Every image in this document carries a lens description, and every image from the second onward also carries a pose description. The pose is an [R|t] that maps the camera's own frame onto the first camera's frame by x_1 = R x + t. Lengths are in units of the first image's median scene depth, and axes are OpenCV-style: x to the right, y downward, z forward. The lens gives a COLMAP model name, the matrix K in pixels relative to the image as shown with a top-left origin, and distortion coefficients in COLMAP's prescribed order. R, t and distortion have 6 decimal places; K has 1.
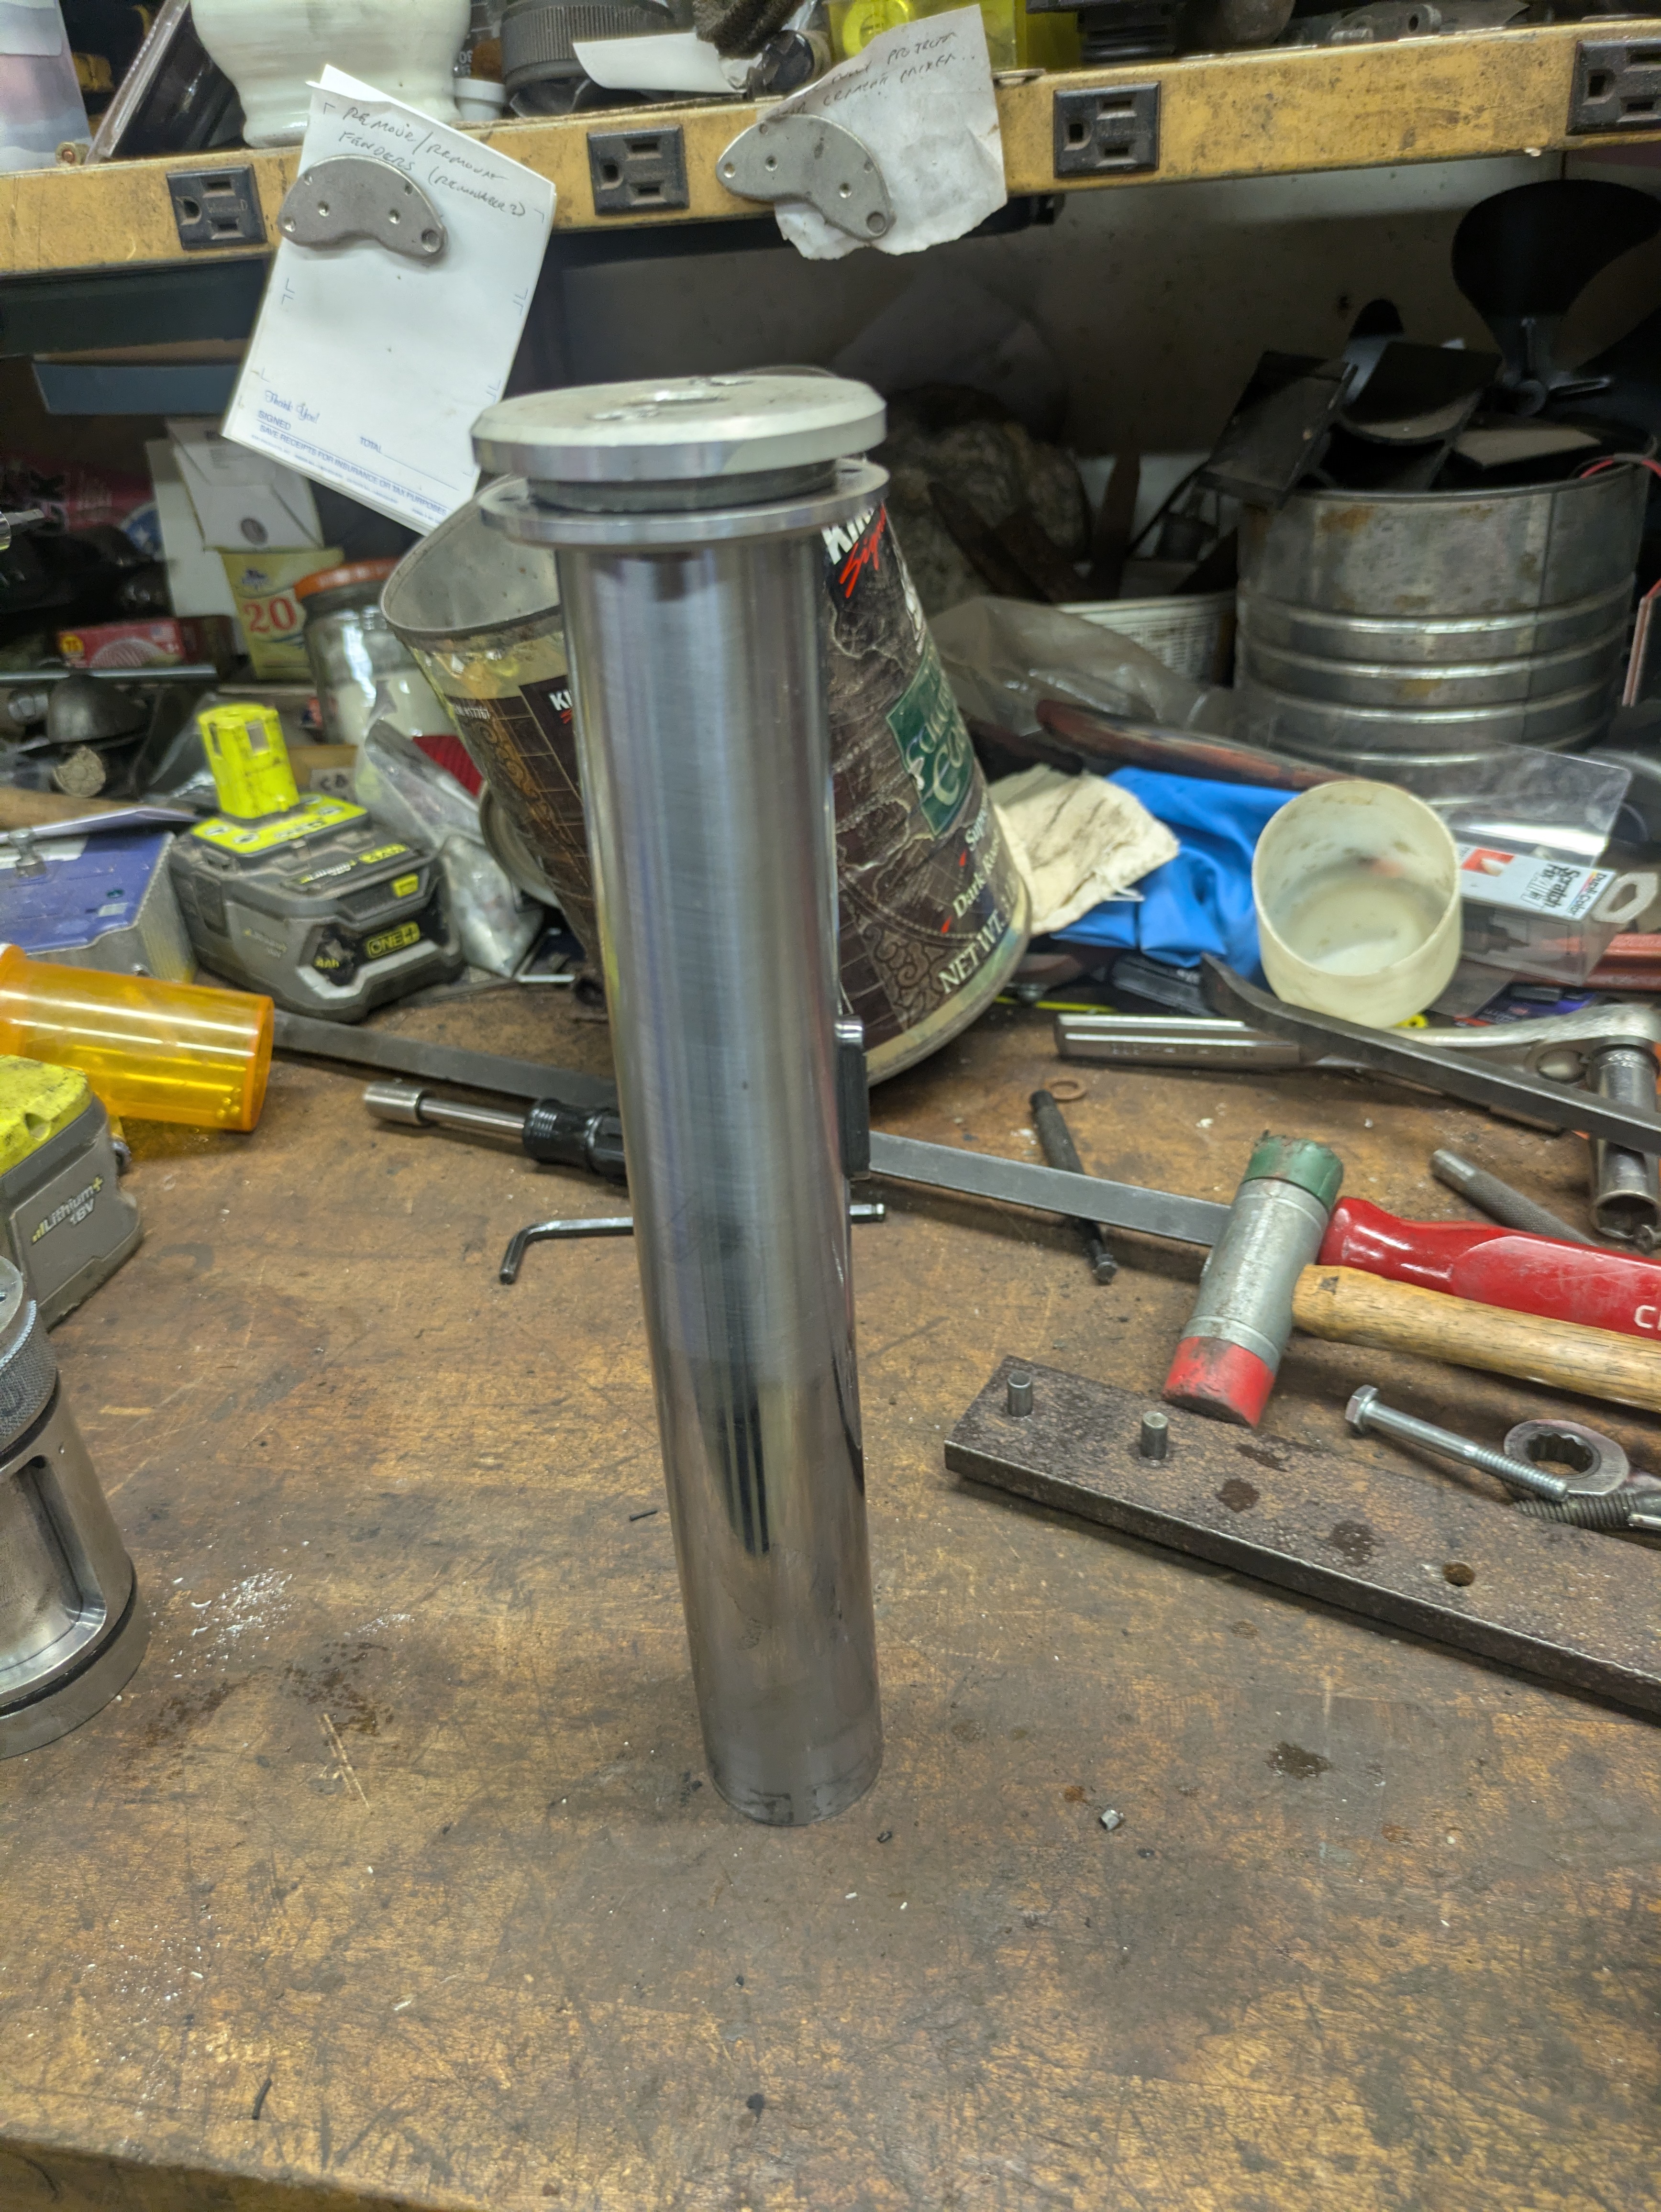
lens RADIAL K [[1680.2, 0, 819.4], [0, 1680.2, 1112.7], [0, 0, 1]] dist [0.001370, -0.007726]
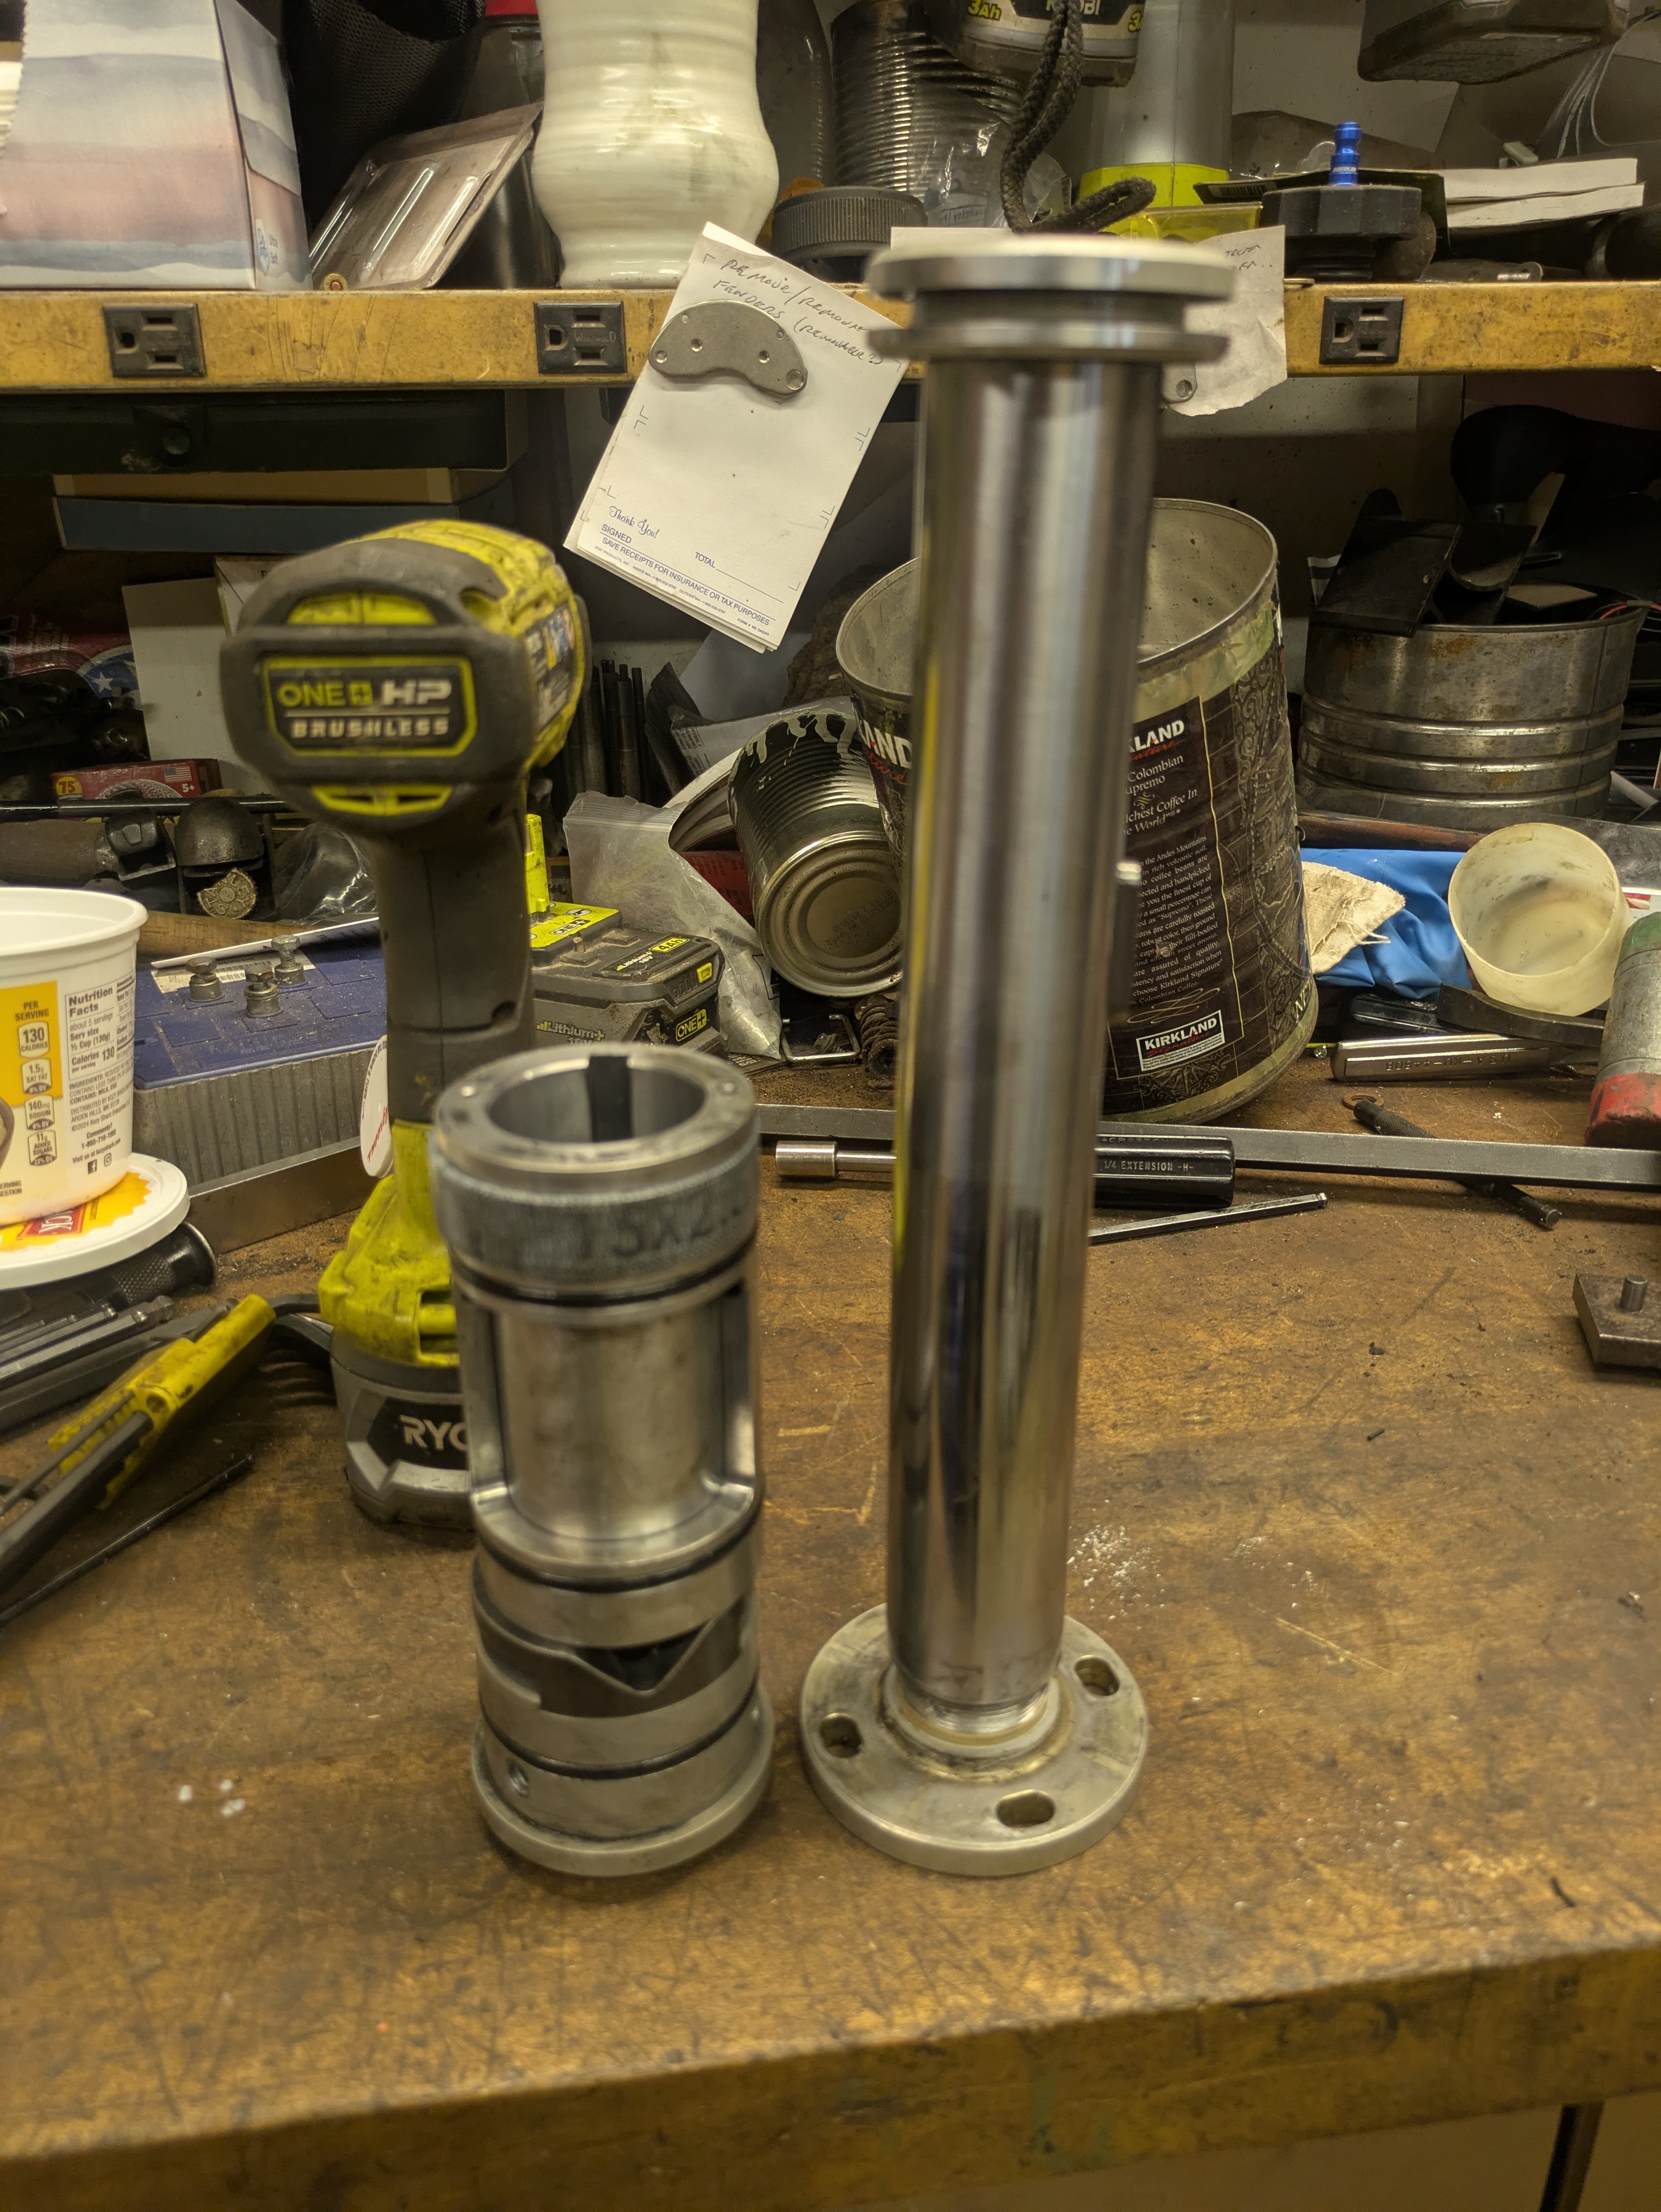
lens RADIAL K [[1637.9, 0, 838.1], [0, 1637.9, 1099.7], [0, 0, 1]] dist [0.038873, -0.056310]
pose [[0.948958, -0.063776, 0.308889, -0.579907], [0.102404, 0.988587, -0.110491, 0.076997], [-0.298317, 0.136483, 0.944658, 0.025512]]
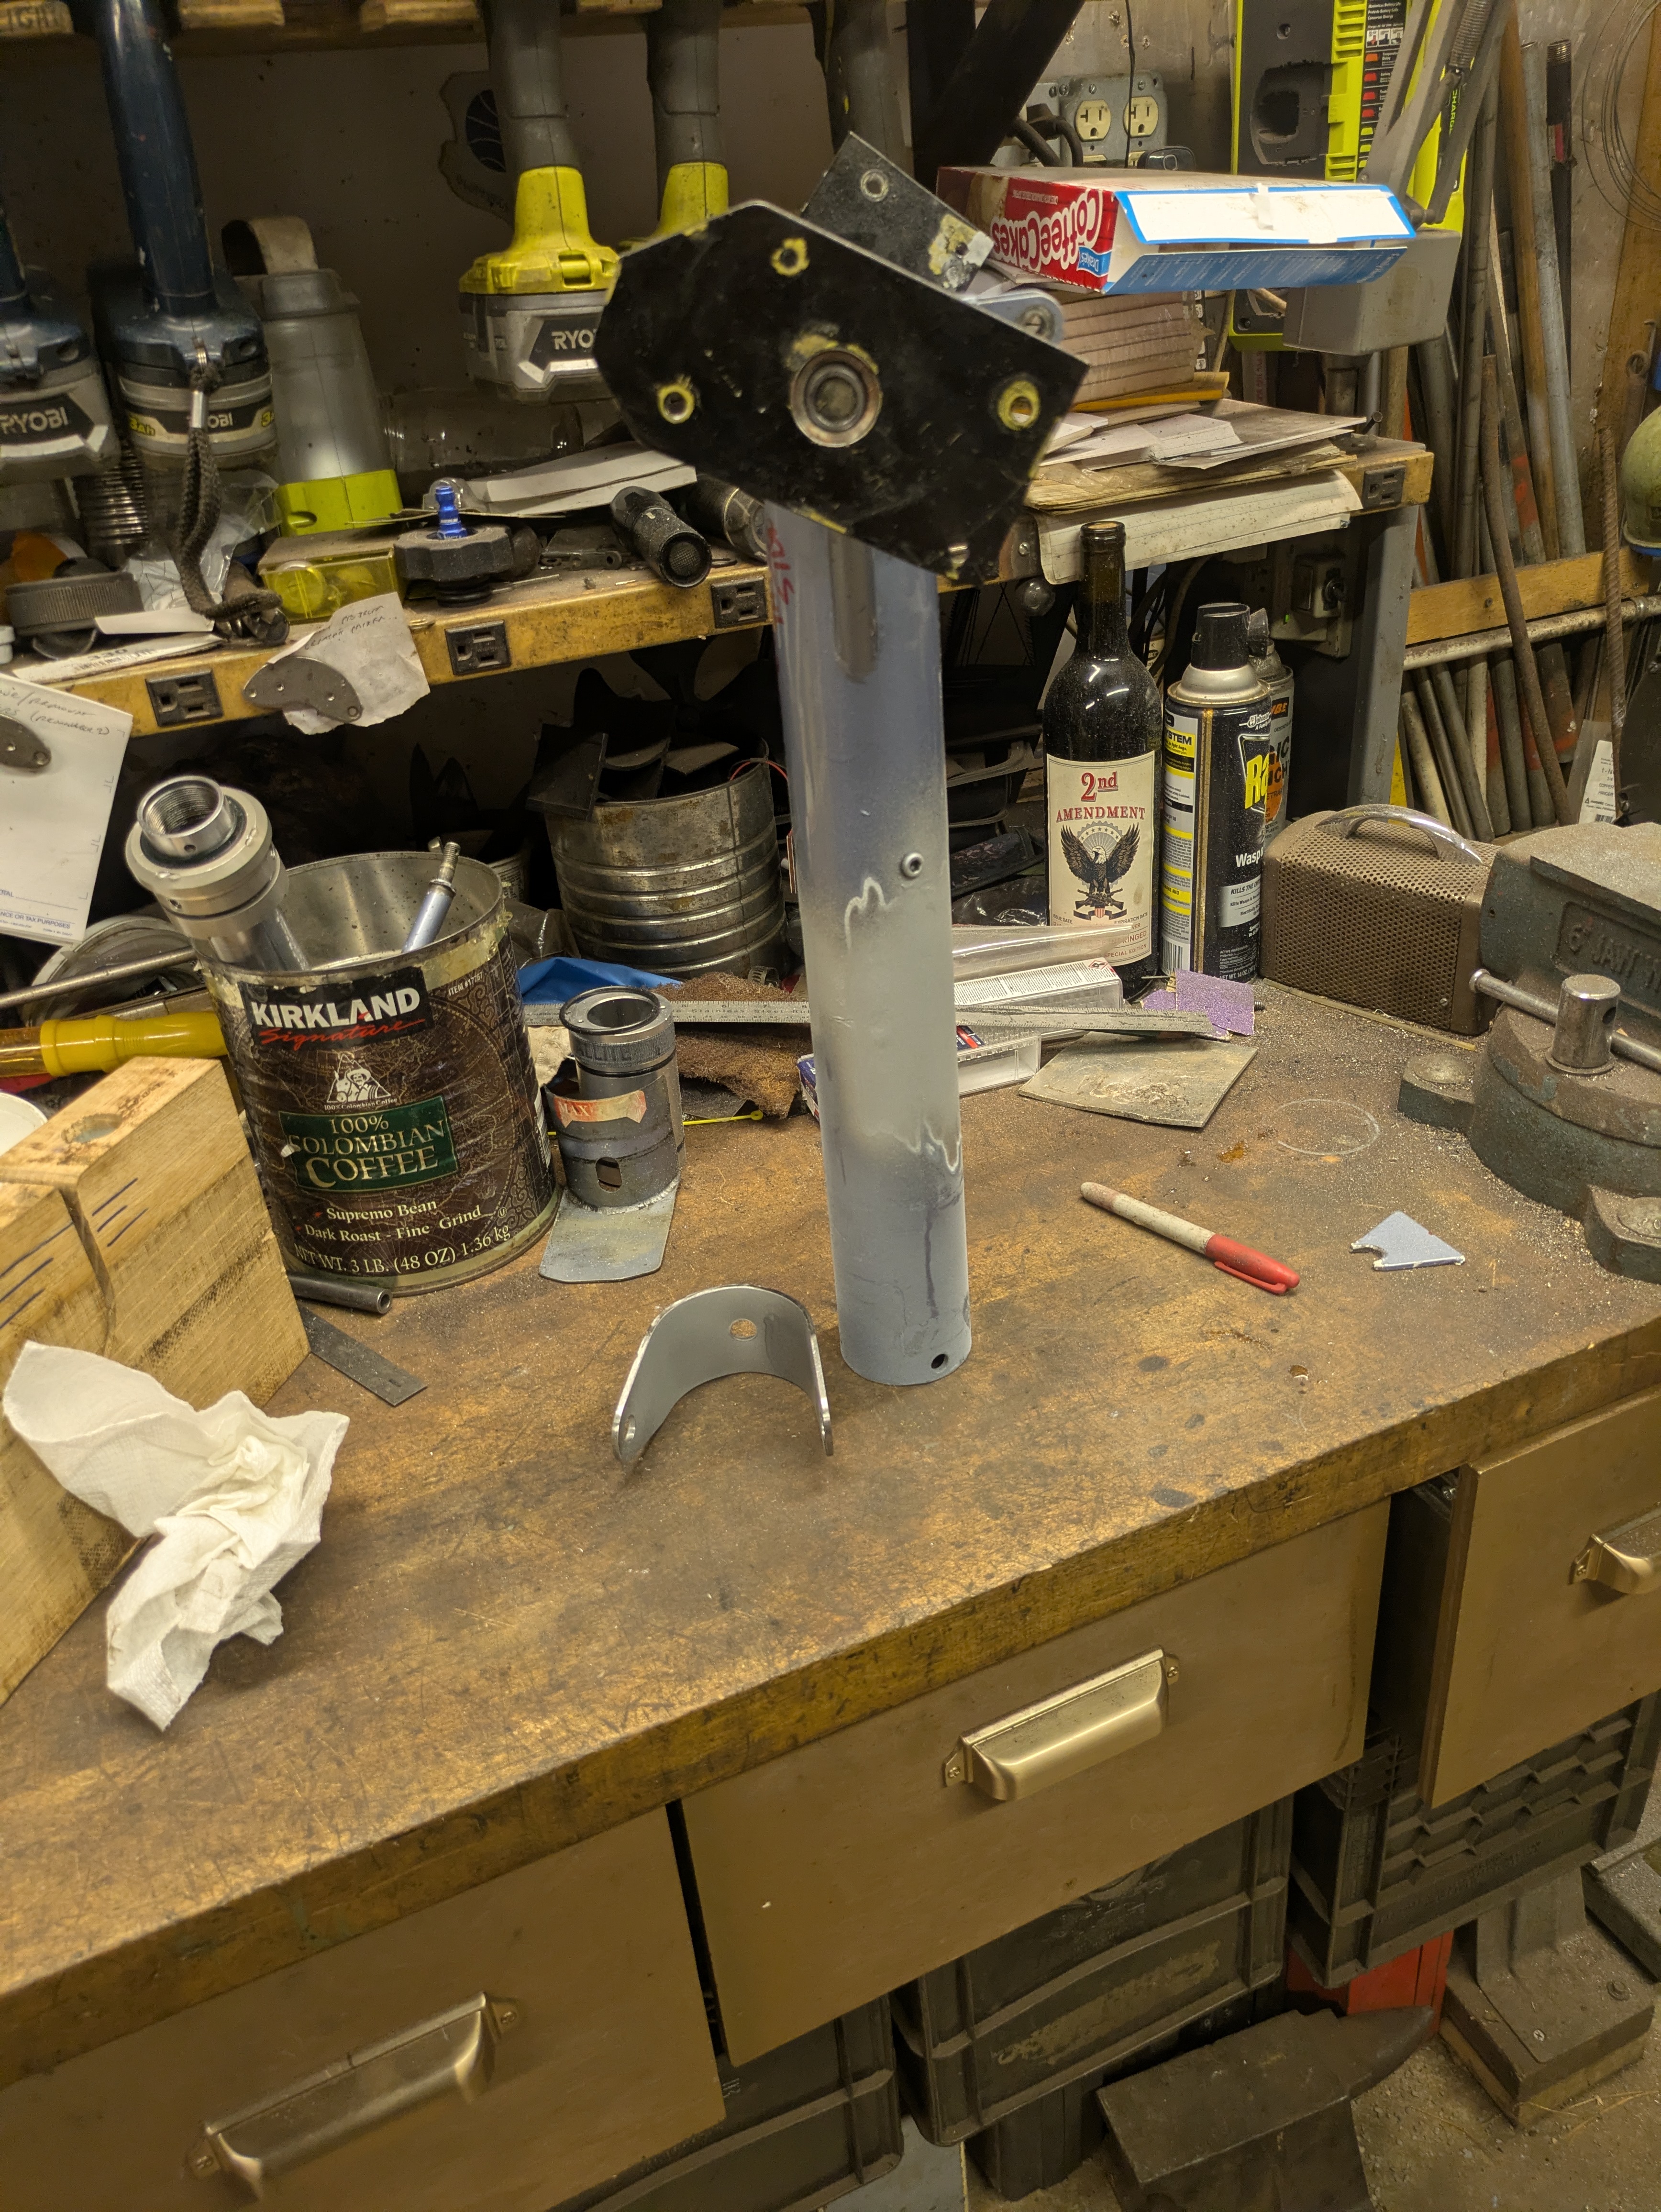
lens RADIAL K [[1616.1, 0, 856.5], [0, 1616.1, 1134.8], [0, 0, 1]] dist [0.026471, -0.033078]
pose [[0.820033, -0.276604, 0.501035, -0.455285], [0.294814, 0.954521, 0.044443, -0.059460], [-0.490541, 0.111267, 0.864285, -0.544965]]
